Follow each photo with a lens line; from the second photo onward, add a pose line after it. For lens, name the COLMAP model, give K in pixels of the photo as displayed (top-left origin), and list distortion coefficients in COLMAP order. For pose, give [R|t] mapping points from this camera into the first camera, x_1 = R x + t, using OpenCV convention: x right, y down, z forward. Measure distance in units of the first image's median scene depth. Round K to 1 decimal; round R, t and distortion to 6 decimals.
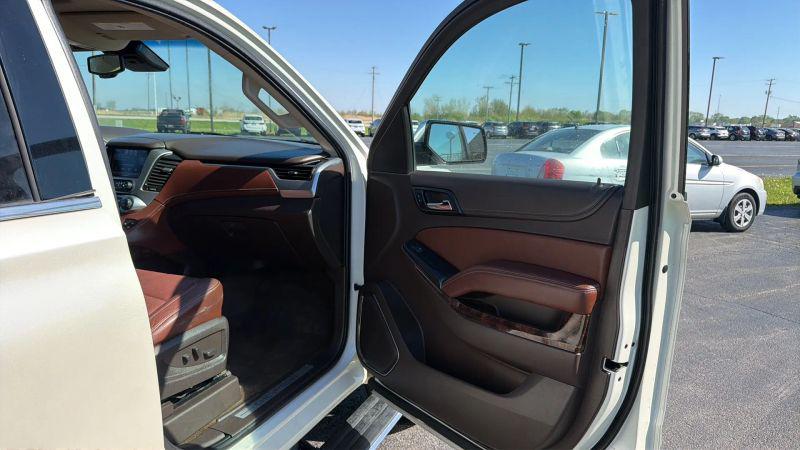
lens RADIAL K [[558.4, 0, 395.2], [0, 558.4, 225.7], [0, 0, 1]] dist [0.019693, -0.018067]
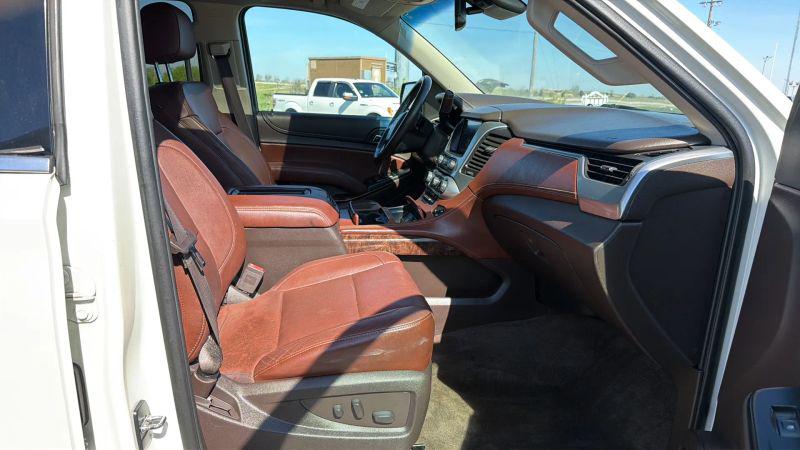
lens RADIAL K [[536.5, 0, 395.4], [0, 536.5, 221.4], [0, 0, 1]] dist [0.027900, -0.000394]
pose [[0.544490, 0.183734, -0.818397, 0.139828], [-0.170243, 0.979612, 0.106662, -0.064239], [0.821309, 0.081250, 0.564668, 0.531907]]
